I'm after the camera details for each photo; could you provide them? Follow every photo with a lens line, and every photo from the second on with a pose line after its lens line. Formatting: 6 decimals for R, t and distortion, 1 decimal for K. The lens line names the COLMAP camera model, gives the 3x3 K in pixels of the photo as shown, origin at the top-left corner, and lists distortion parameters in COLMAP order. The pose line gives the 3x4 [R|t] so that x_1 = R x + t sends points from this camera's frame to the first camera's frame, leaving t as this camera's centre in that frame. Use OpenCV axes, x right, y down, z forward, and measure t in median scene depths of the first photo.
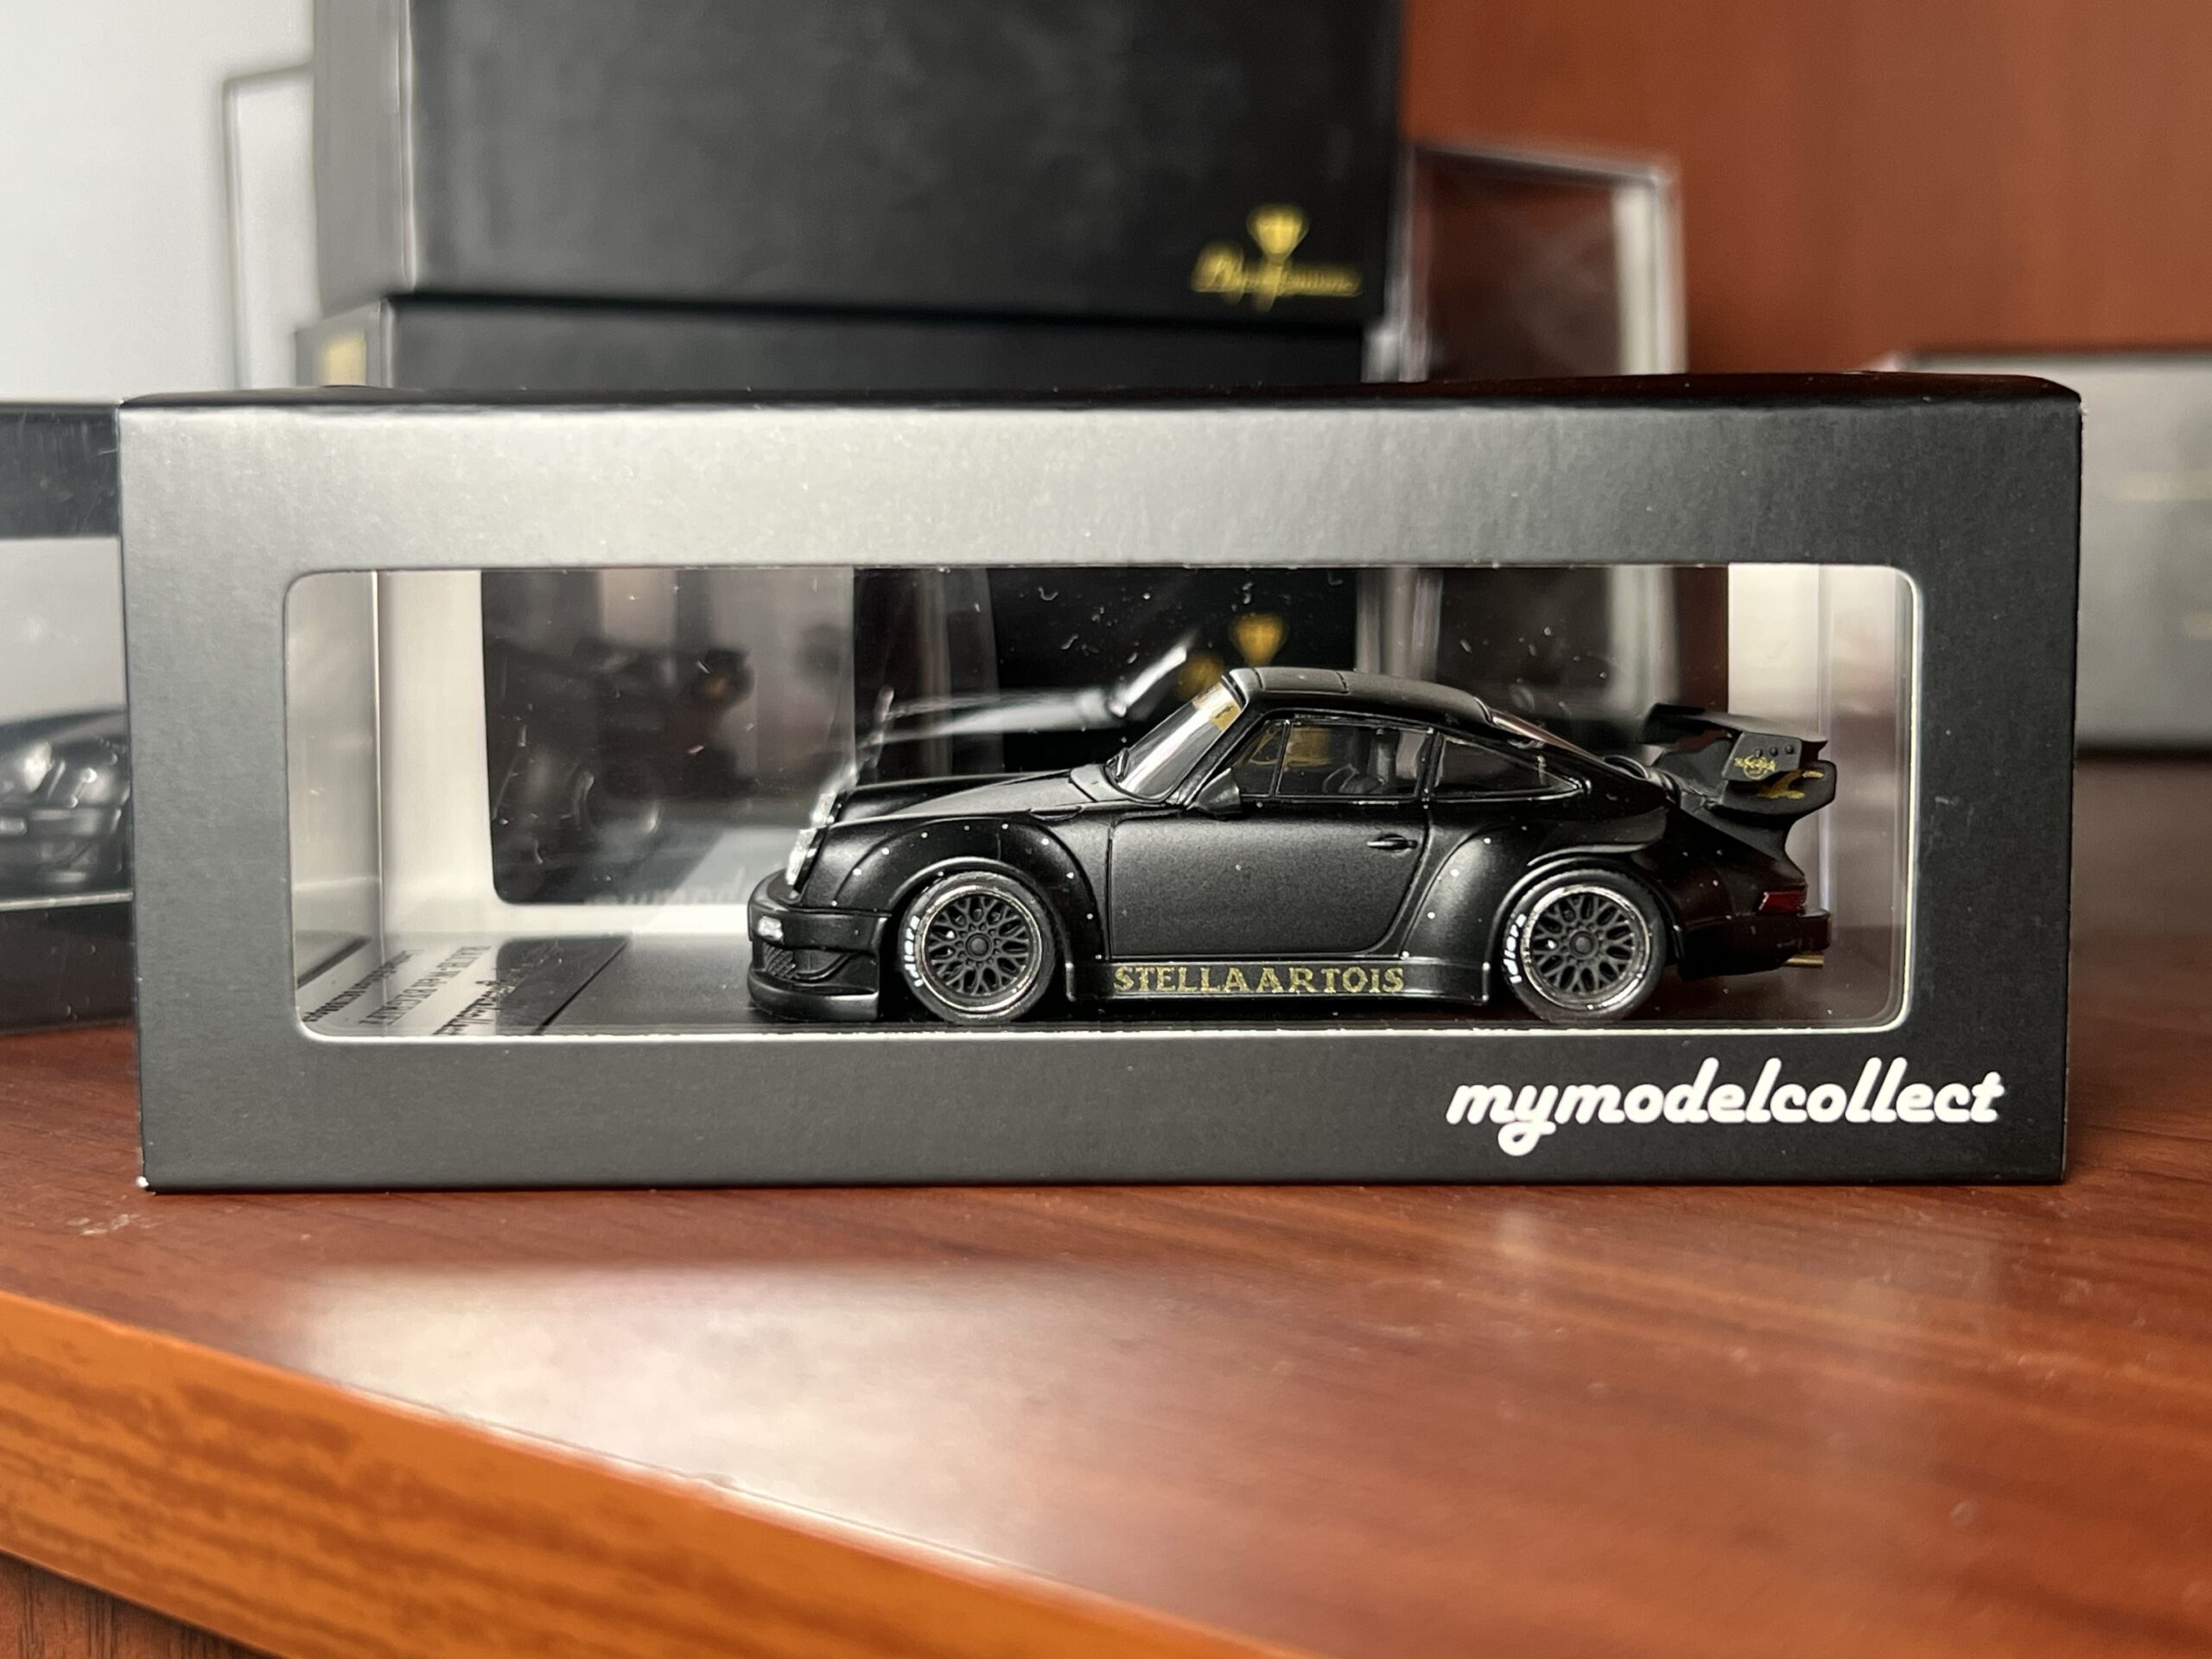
lens RADIAL K [[3106.2, 0, 1106.0], [0, 3106.2, 829.5], [0, 0, 1]] dist [0.098320, -0.064708]
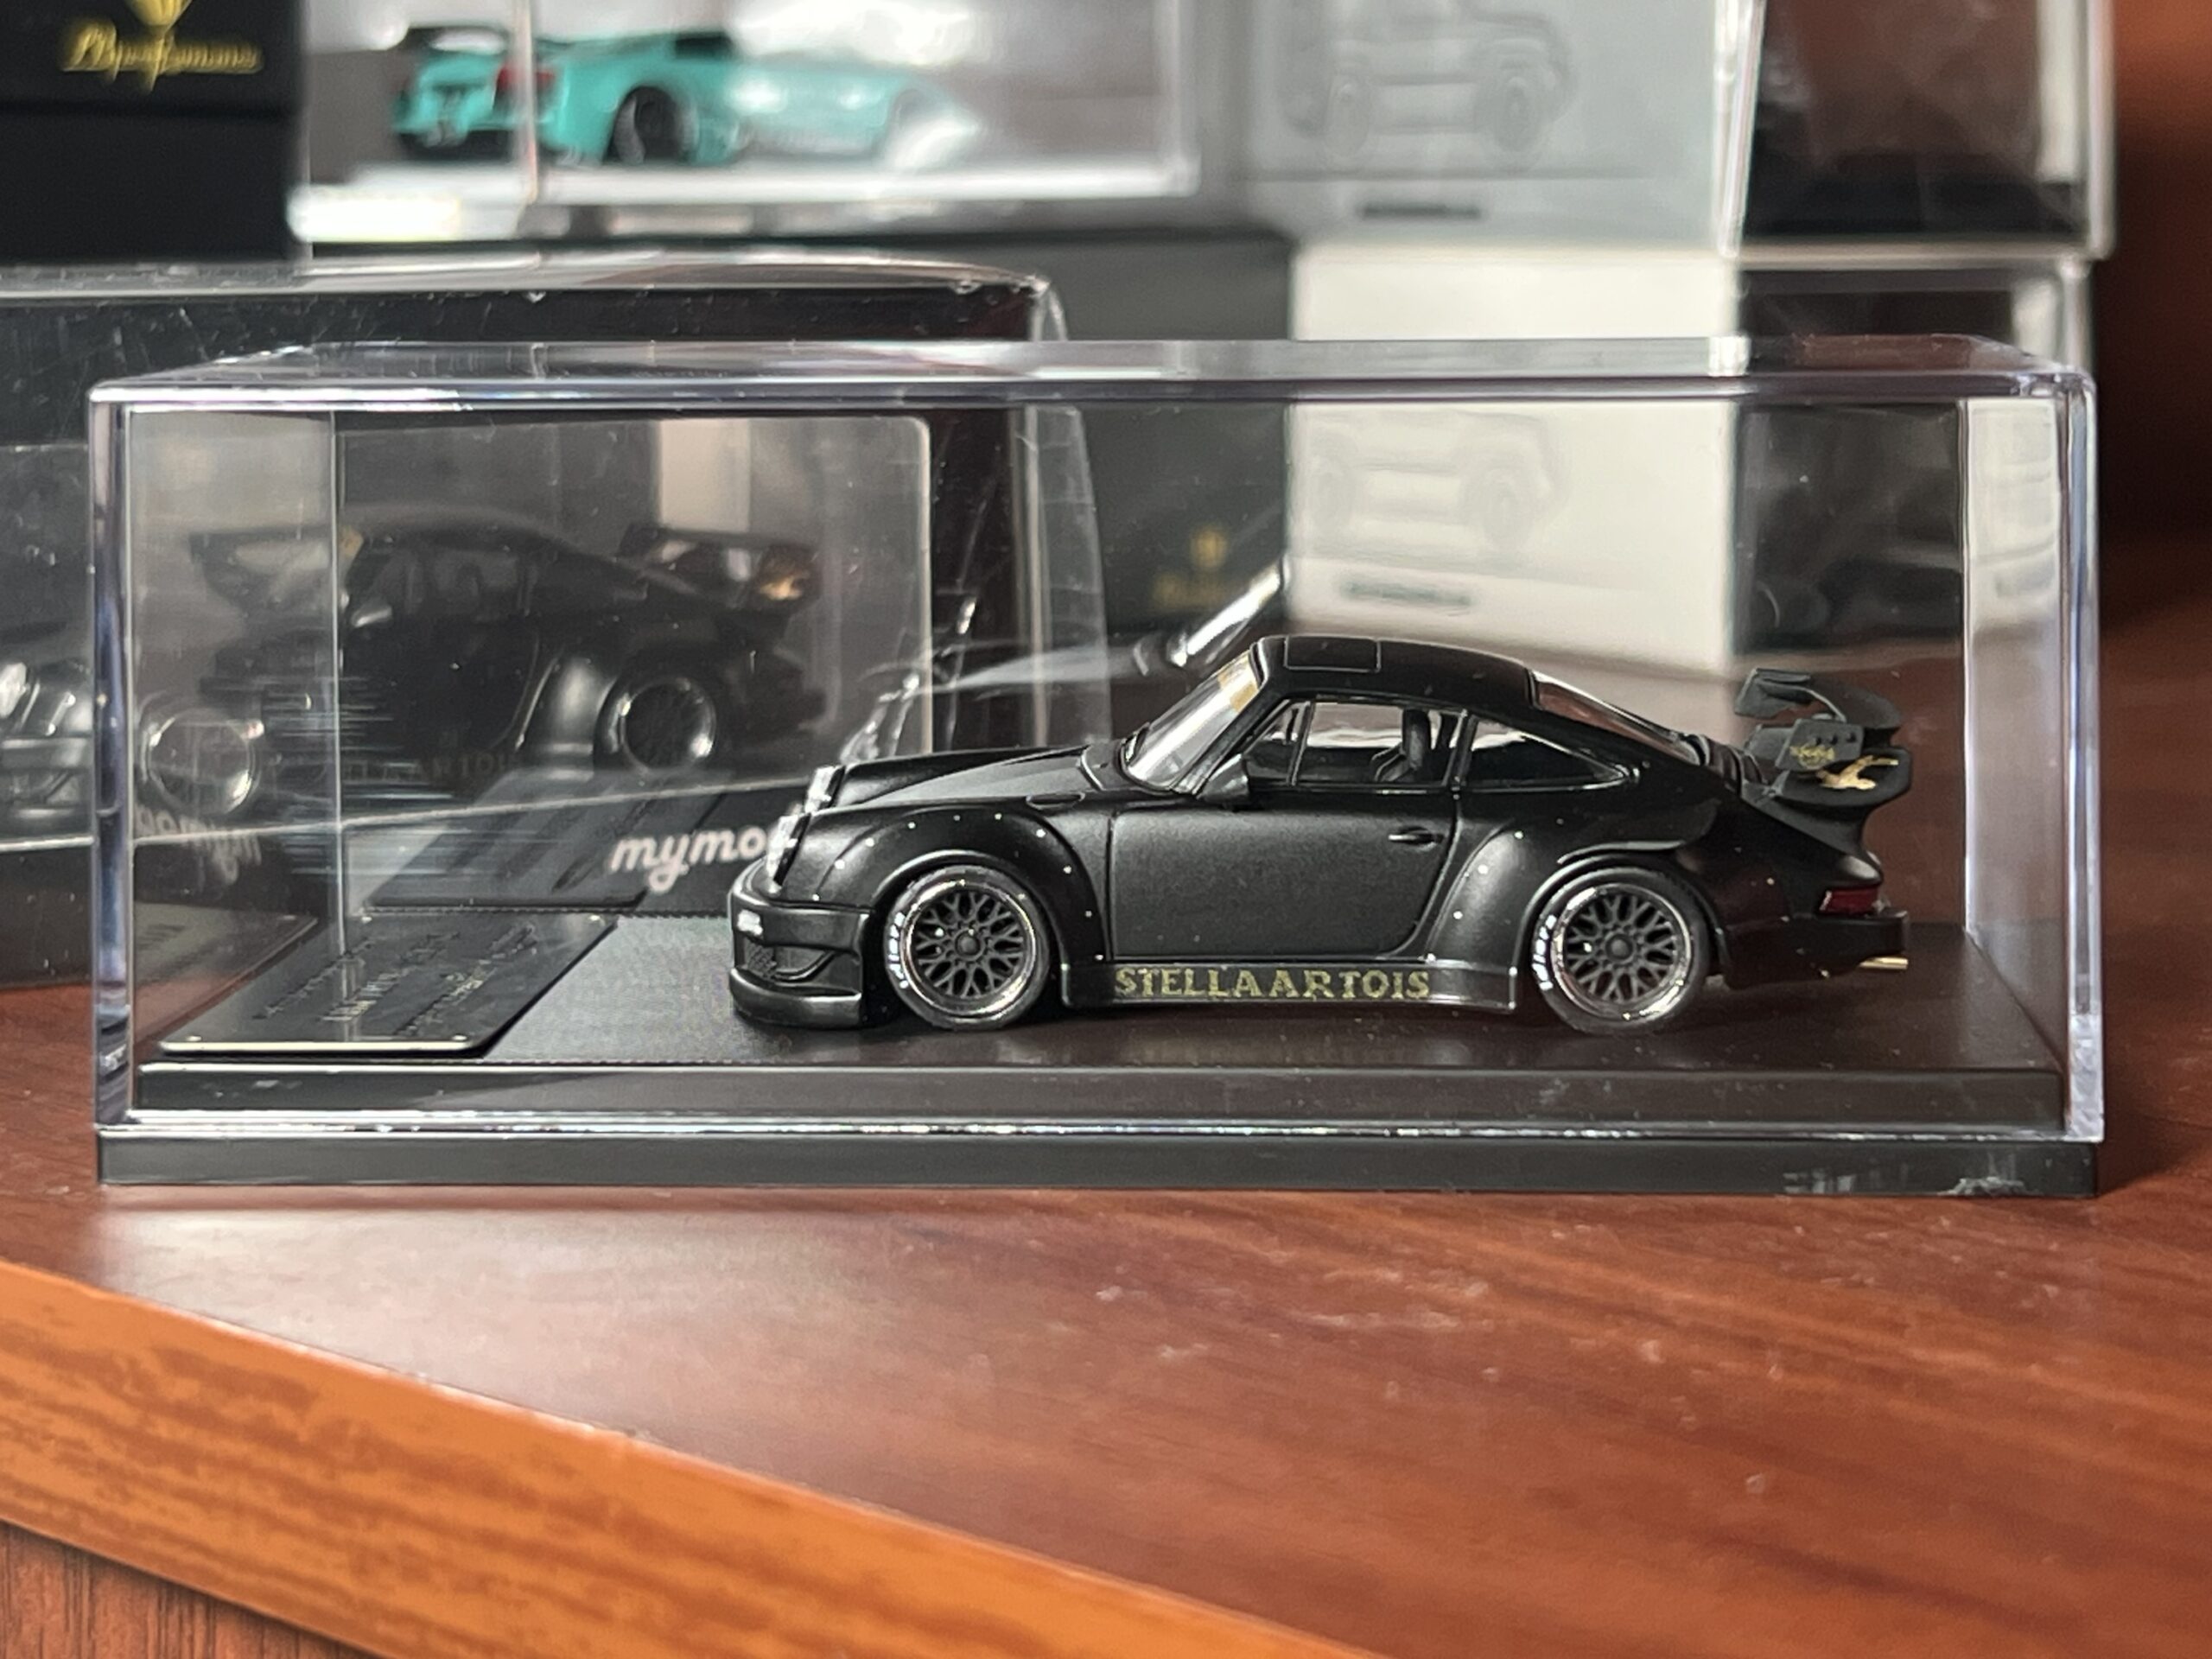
lens RADIAL K [[4554.3, 0, 1106.0], [0, 4554.3, 829.5], [0, 0, 1]] dist [-0.030852, 0.295503]
pose [[0.997136, 0.005836, -0.075410, 0.102460], [-0.003749, 0.999607, 0.027789, -0.035042], [0.075542, -0.027426, 0.996765, -0.354342]]
